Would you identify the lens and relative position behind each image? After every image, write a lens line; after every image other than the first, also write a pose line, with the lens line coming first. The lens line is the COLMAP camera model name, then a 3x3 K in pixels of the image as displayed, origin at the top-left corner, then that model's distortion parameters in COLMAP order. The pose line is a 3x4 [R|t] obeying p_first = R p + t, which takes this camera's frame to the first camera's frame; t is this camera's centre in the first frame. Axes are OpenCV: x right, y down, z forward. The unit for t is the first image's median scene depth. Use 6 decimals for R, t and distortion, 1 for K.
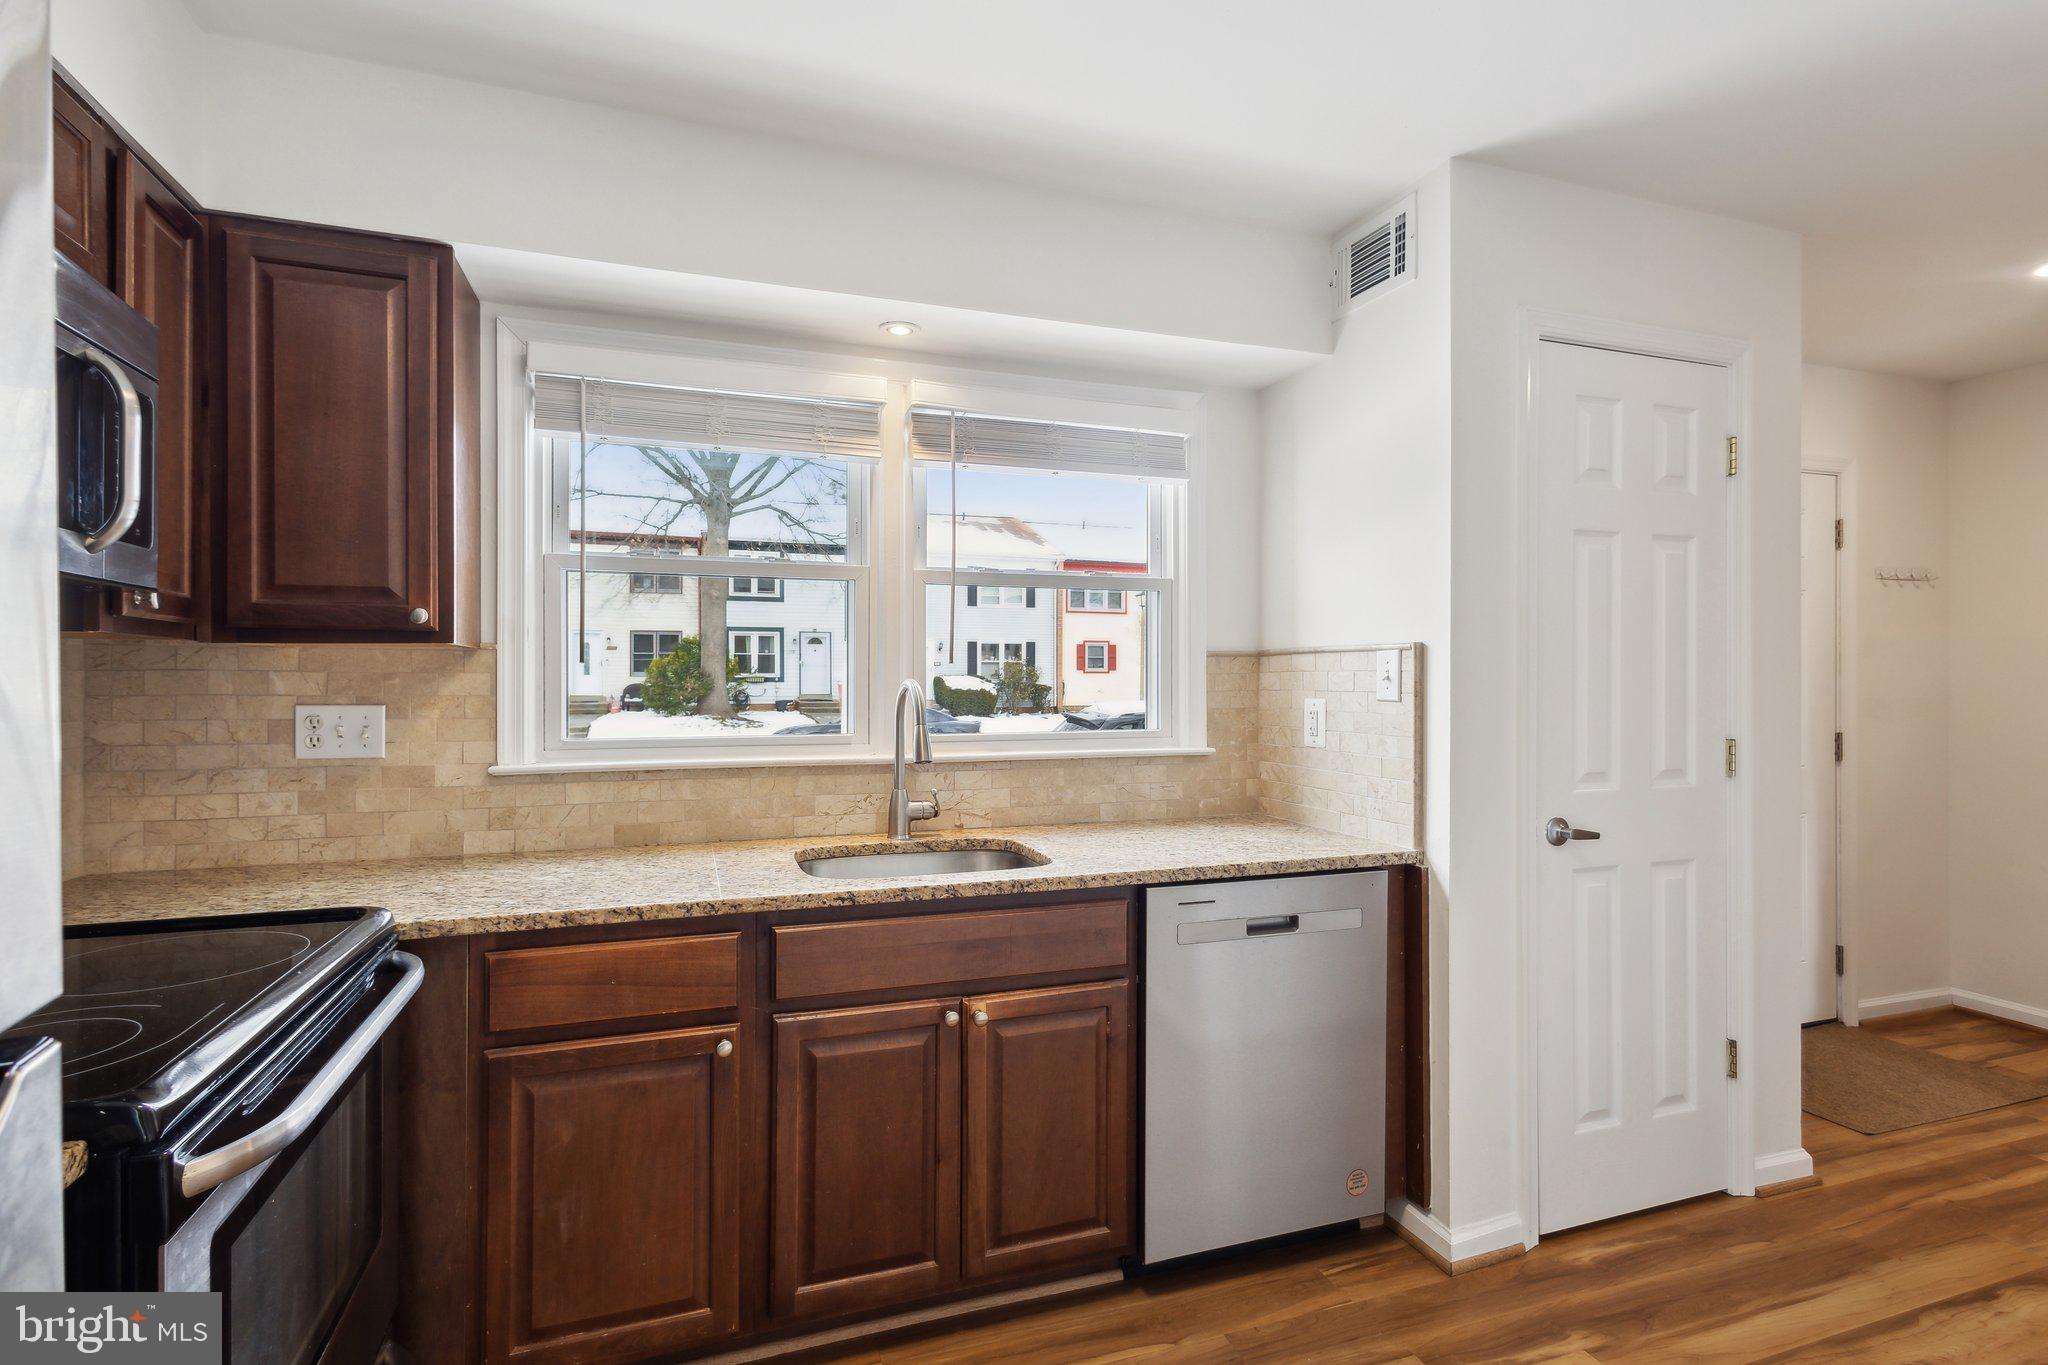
lens RADIAL K [[960.7, 0, 1018.5], [0, 960.7, 676.1], [0, 0, 1]] dist [0.011830, -0.000895]
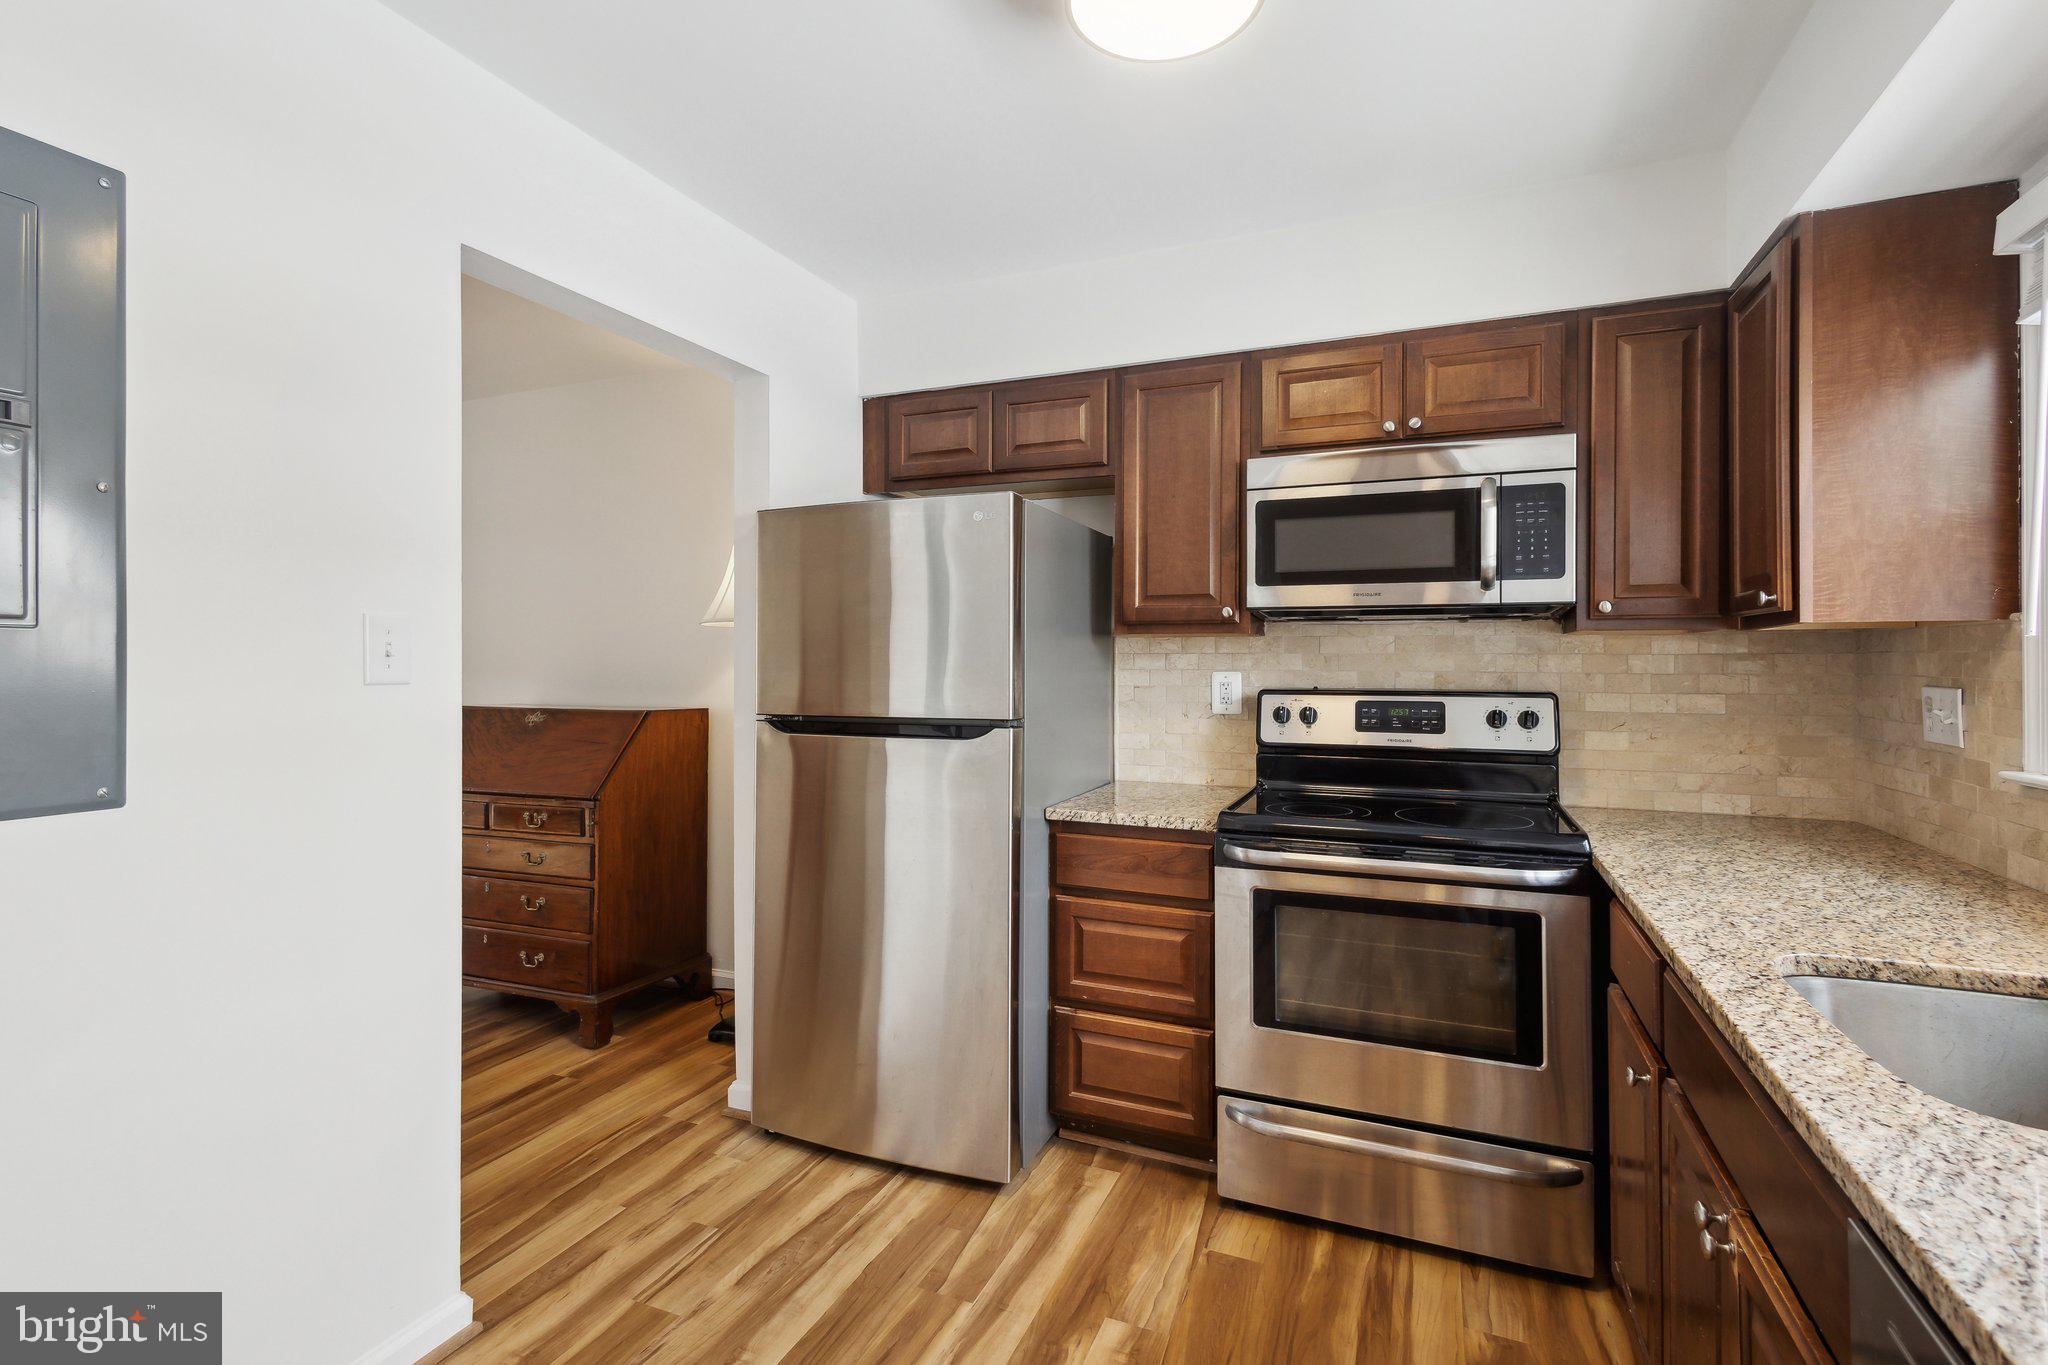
lens RADIAL K [[960.7, 0, 1022.8], [0, 960.7, 664.7], [0, 0, 1]] dist [0.011830, -0.000895]
pose [[-0.675752, -0.000013, -0.737129, 0.570969], [0.000678, 1.000000, -0.000639, 0.007641], [0.737128, -0.000931, -0.675752, 0.939625]]
